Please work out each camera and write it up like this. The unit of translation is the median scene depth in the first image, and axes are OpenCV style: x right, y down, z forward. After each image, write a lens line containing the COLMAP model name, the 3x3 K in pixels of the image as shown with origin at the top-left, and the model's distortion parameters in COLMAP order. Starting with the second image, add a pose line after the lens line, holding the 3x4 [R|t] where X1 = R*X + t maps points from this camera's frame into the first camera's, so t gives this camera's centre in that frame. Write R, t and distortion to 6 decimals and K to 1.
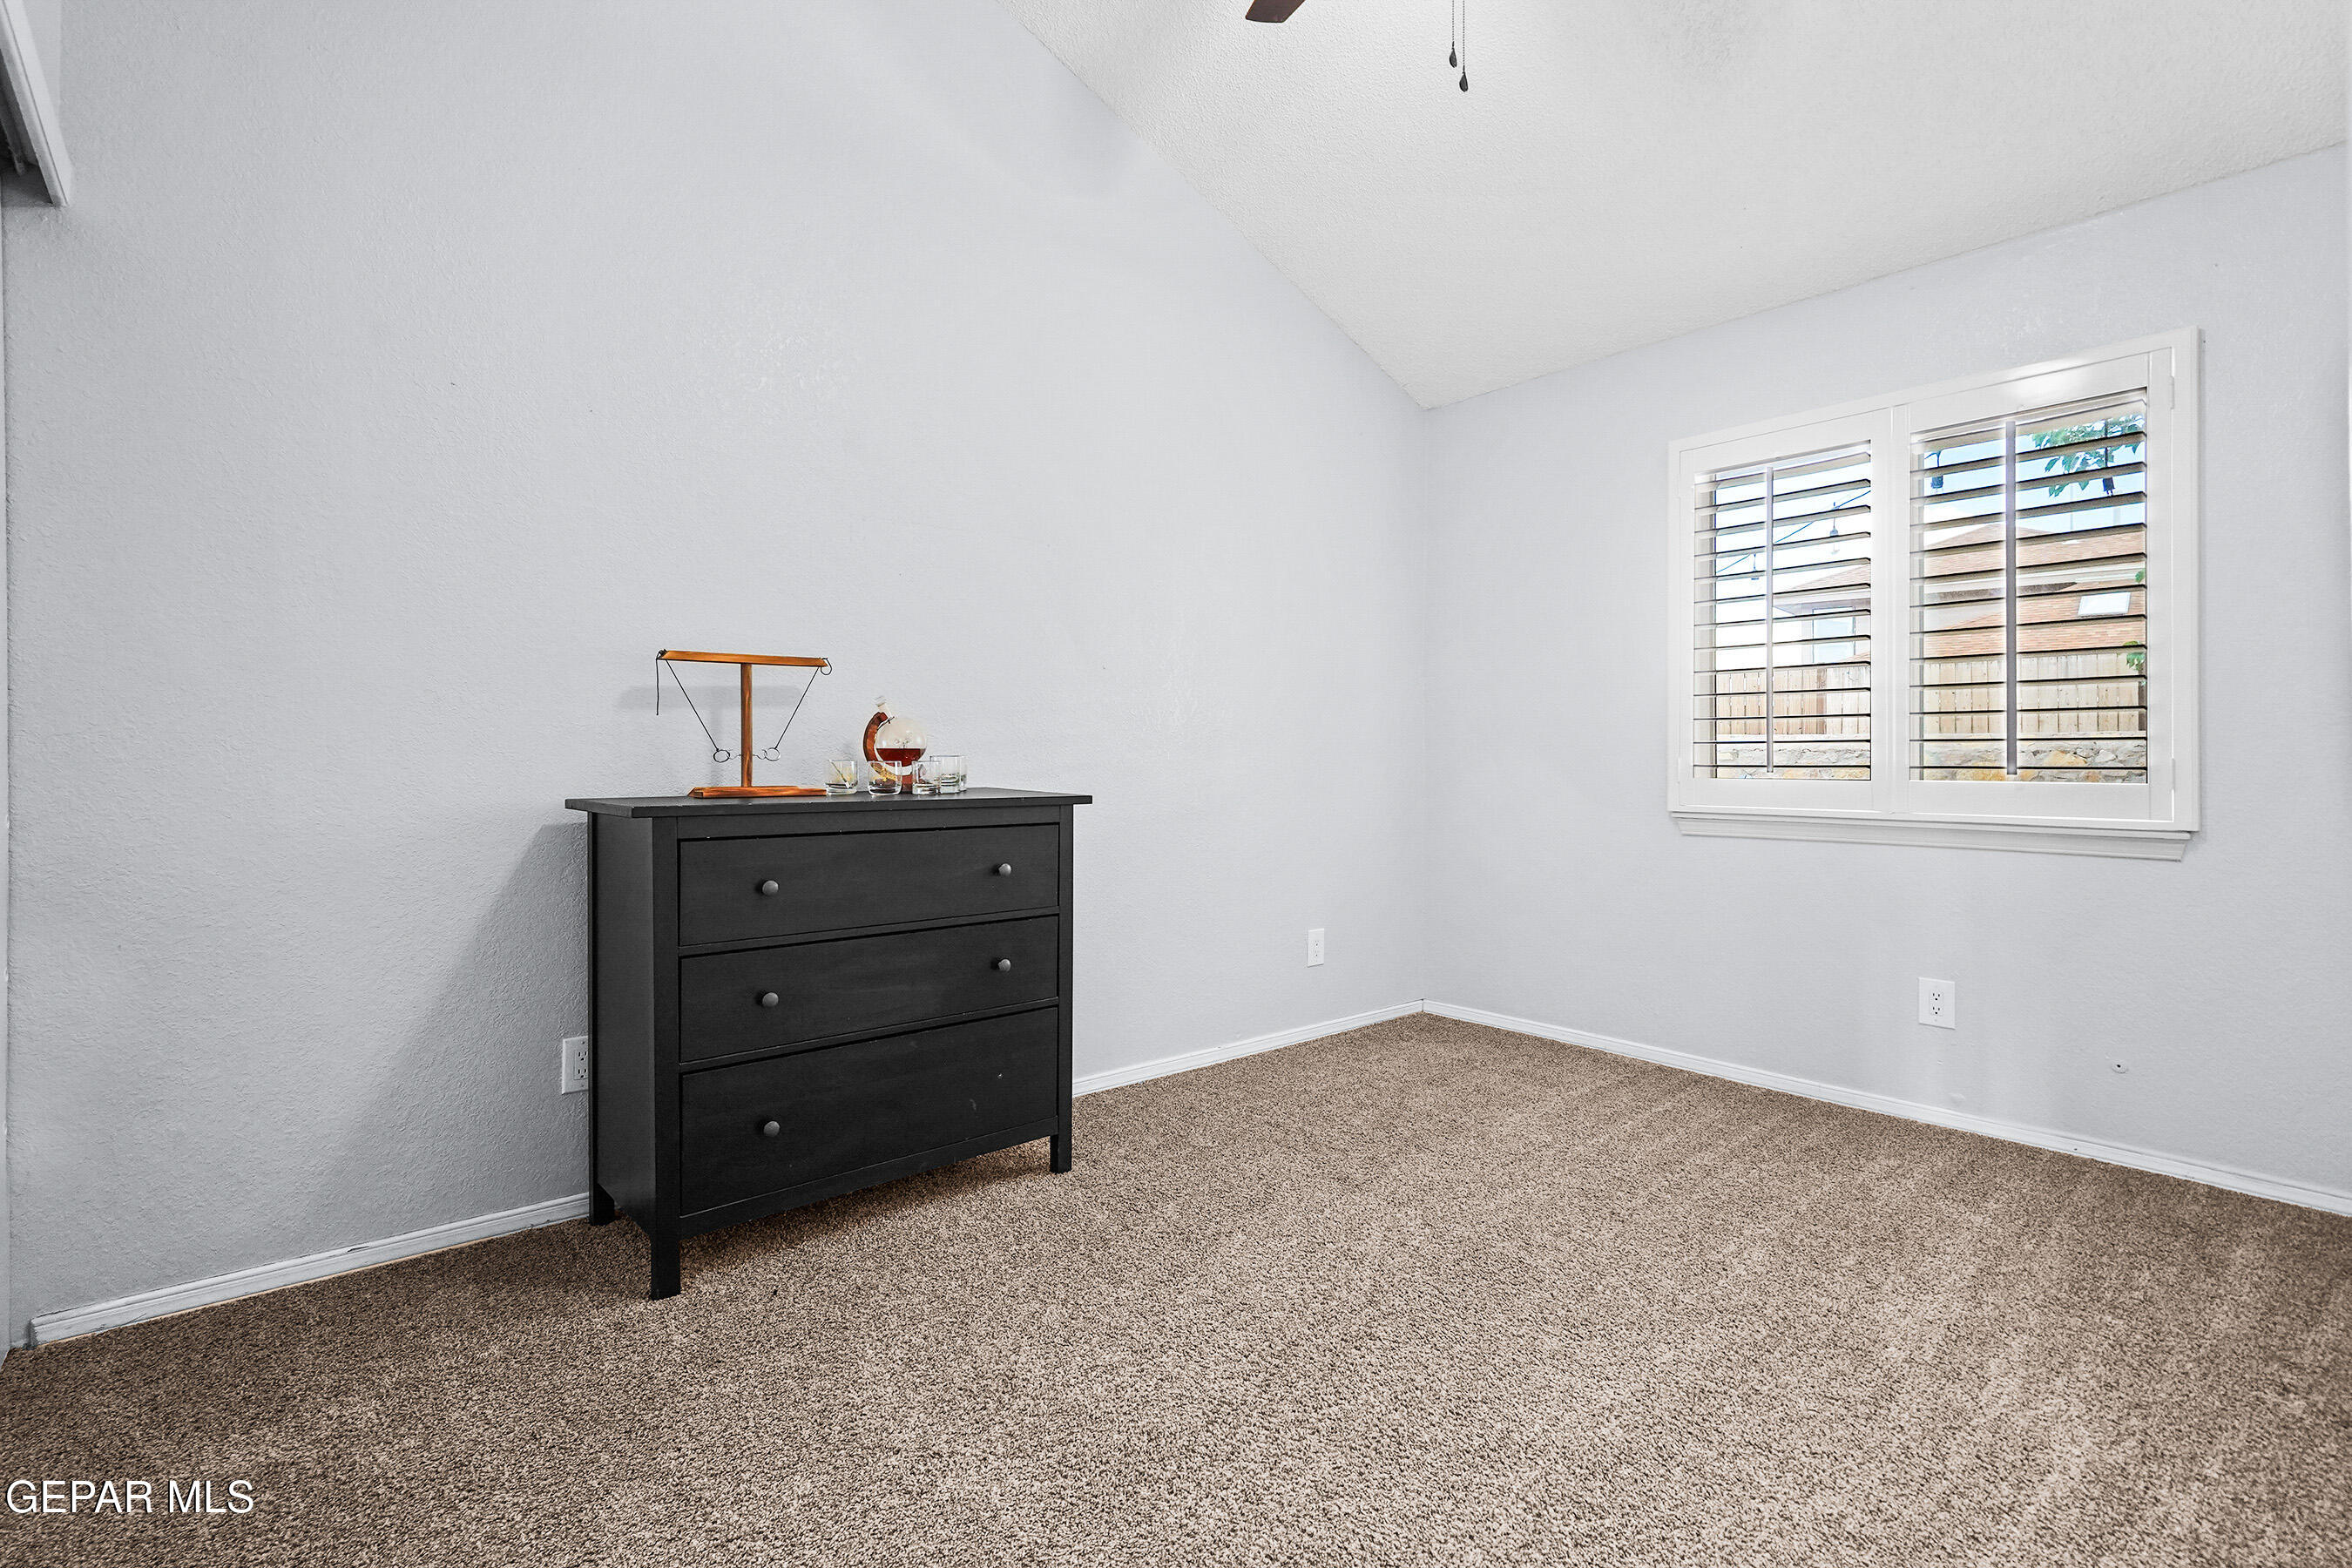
lens RADIAL K [[1078.5, 0, 1168.2], [0, 1078.5, 763.9], [0, 0, 1]] dist [-0.001701, -0.000088]
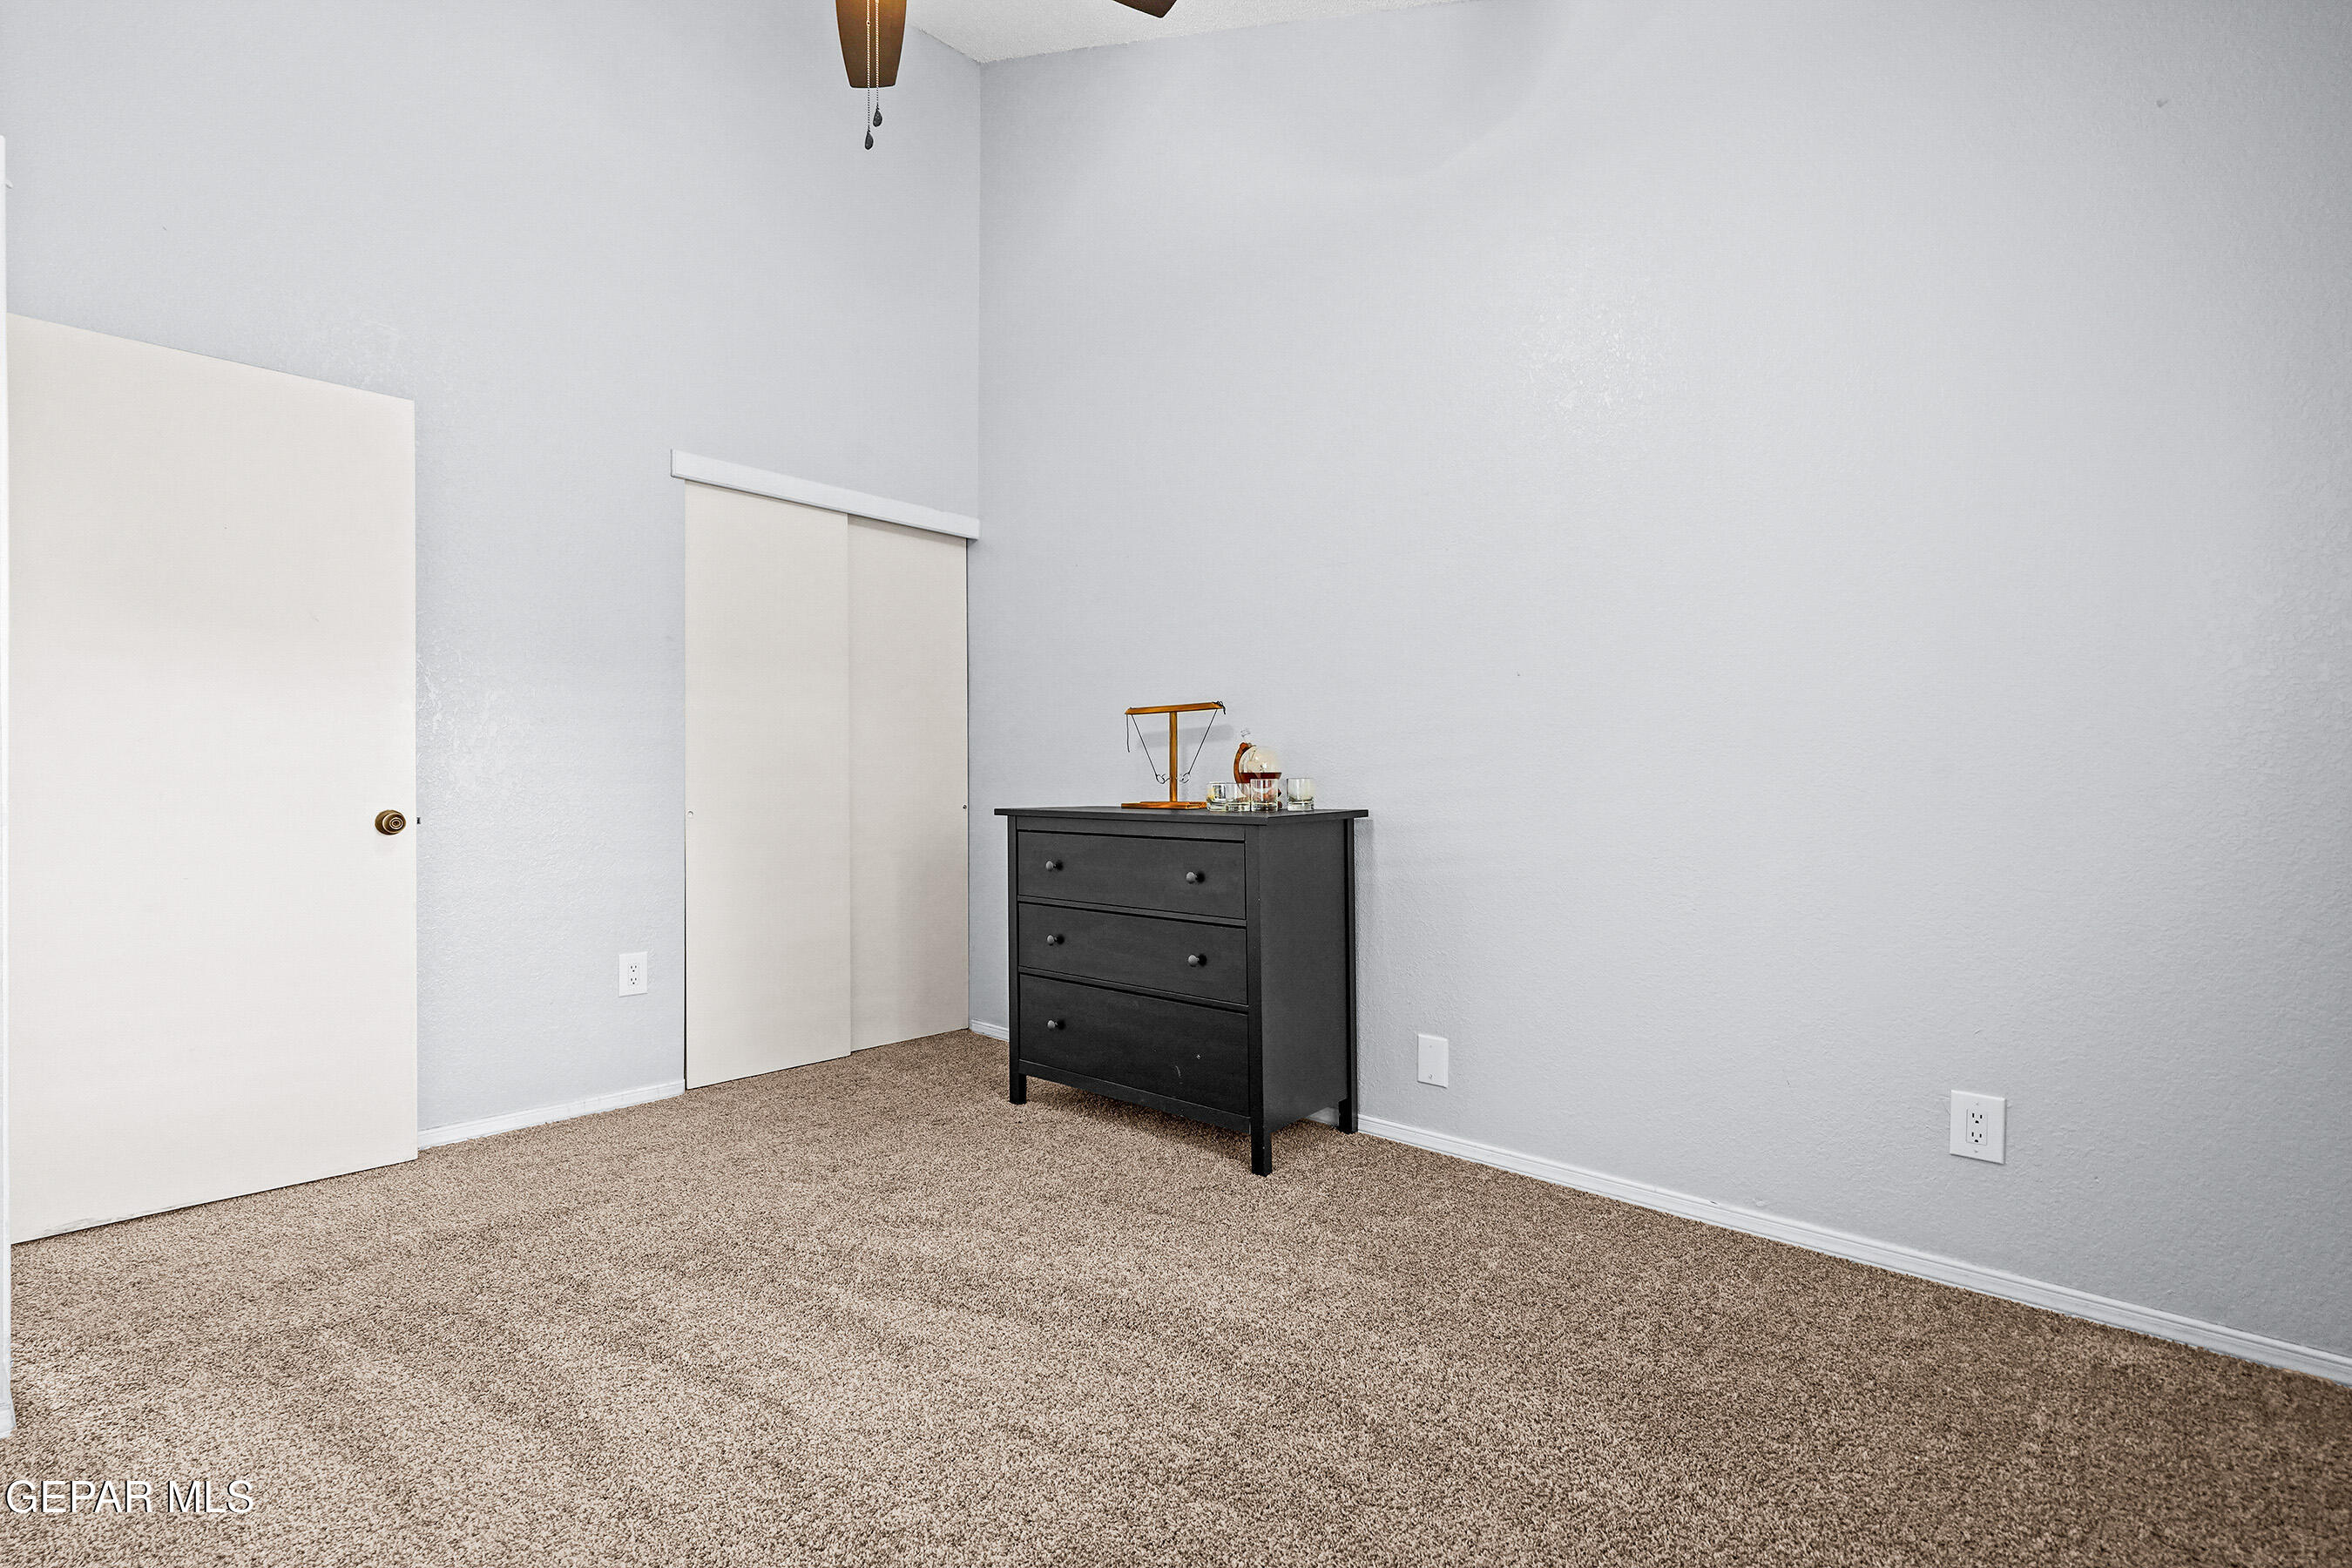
lens RADIAL K [[1078.5, 0, 1168.1], [0, 1078.5, 794.5], [0, 0, 1]] dist [-0.001701, -0.000088]
pose [[0.116465, 0.003584, -0.993188, 0.971039], [-0.003294, 0.999989, 0.003222, 0.007547], [0.993189, 0.002896, 0.116475, 0.829633]]
